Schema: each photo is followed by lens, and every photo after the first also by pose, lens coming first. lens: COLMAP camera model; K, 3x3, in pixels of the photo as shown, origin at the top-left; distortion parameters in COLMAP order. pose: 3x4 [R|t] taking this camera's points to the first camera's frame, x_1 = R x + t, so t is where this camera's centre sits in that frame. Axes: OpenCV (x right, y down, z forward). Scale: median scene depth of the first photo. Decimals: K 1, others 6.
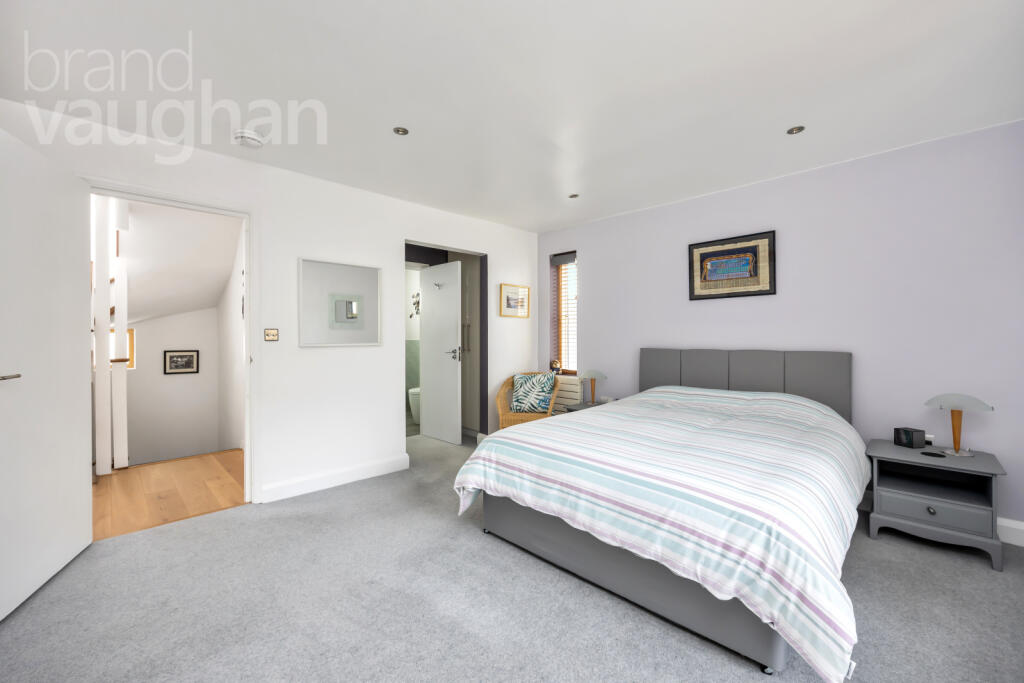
lens RADIAL K [[408.7, 0, 510.6], [0, 408.7, 346.5], [0, 0, 1]] dist [0.000498, 0.000141]
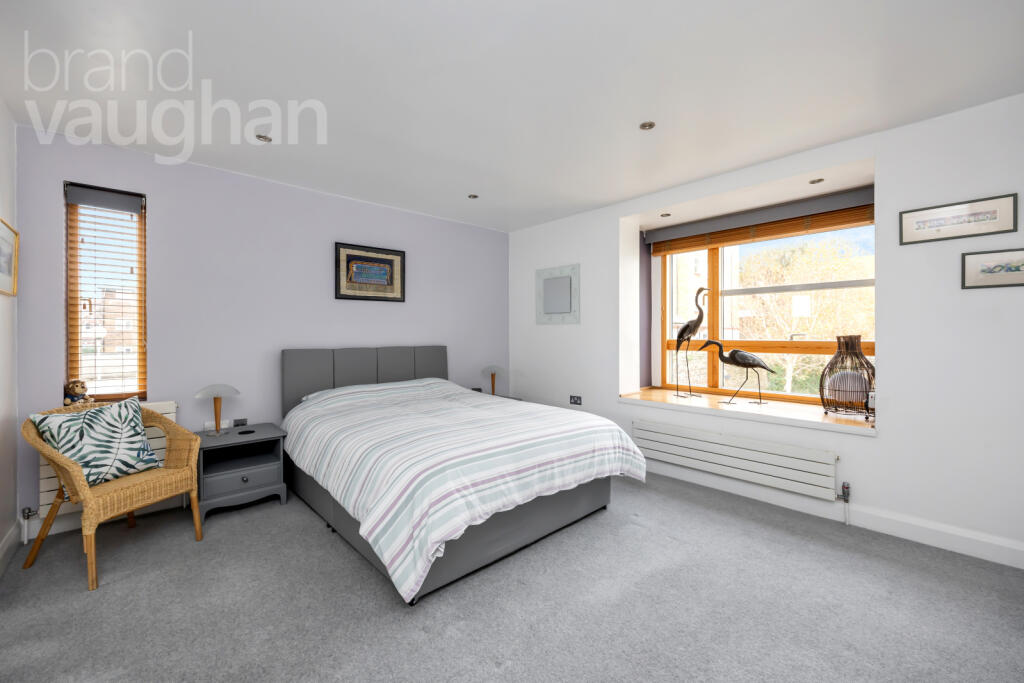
lens RADIAL K [[408.7, 0, 510.6], [0, 408.7, 346.5], [0, 0, 1]] dist [0.000498, 0.000141]
pose [[0.053845, -0.027014, 0.998184, -0.606625], [0.026893, 0.999311, 0.025594, -0.014060], [-0.998187, 0.025466, 0.054535, 0.613904]]
